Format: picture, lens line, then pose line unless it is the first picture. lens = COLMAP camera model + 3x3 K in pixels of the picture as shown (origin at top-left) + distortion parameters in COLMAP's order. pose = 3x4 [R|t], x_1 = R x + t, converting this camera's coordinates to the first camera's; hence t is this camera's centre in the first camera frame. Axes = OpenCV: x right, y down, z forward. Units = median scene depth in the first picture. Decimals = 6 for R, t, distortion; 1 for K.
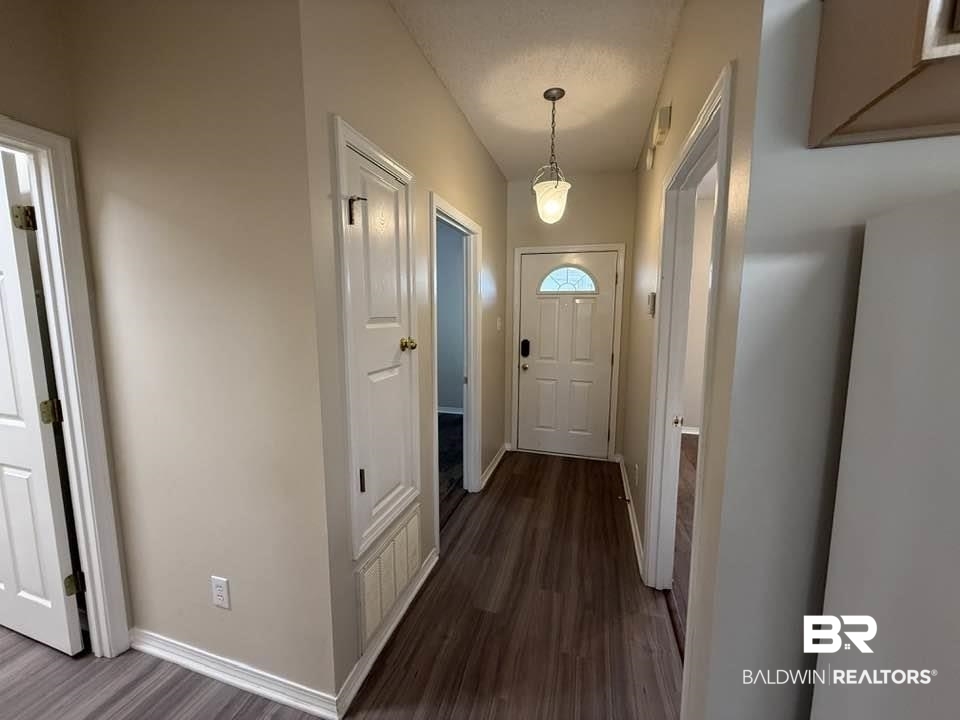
lens RADIAL K [[380.9, 0, 478.8], [0, 380.9, 360.0], [0, 0, 1]] dist [0.000246, -0.000183]
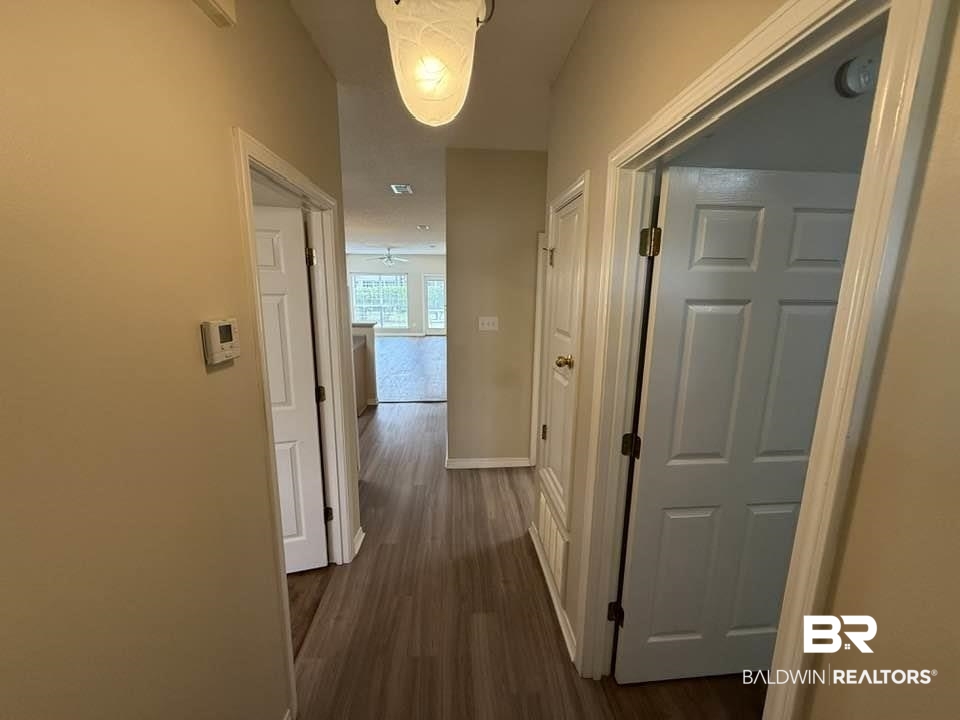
lens RADIAL K [[380.9, 0, 477.0], [0, 380.9, 359.3], [0, 0, 1]] dist [0.000246, -0.000183]
pose [[-0.939875, 0.051761, -0.337574, 0.324717], [-0.054547, 0.953007, 0.297997, -0.291029], [0.337135, 0.298494, -0.892884, 1.580597]]
